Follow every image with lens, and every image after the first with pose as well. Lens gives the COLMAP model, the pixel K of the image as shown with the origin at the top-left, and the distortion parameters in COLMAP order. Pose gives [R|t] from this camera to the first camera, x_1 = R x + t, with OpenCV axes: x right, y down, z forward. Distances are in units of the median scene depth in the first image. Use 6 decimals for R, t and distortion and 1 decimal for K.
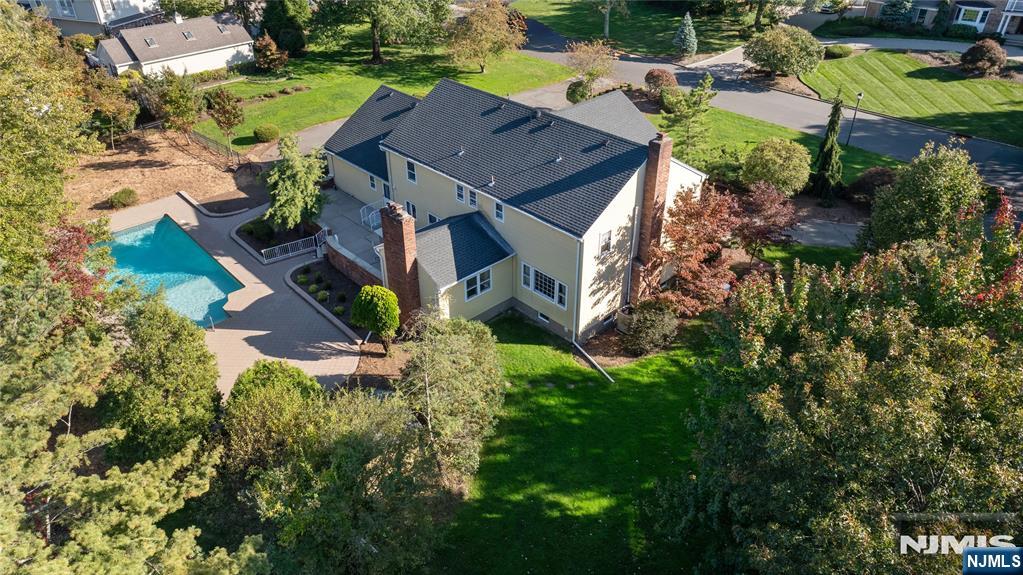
lens RADIAL K [[712.3, 0, 508.7], [0, 712.3, 288.2], [0, 0, 1]] dist [-0.045196, 0.001709]
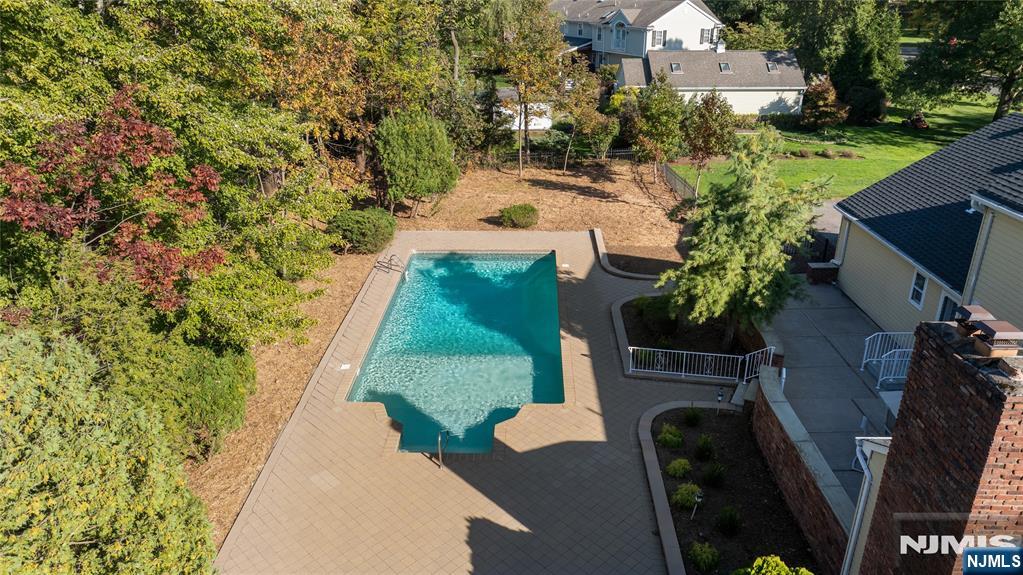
lens RADIAL K [[712.3, 0, 511.9], [0, 712.3, 291.0], [0, 0, 1]] dist [-0.045196, 0.001709]
pose [[0.714863, 0.270935, -0.644643, -0.091564], [-0.373719, 0.927212, -0.024733, -0.043095], [0.591020, 0.258596, 0.764084, 0.520253]]
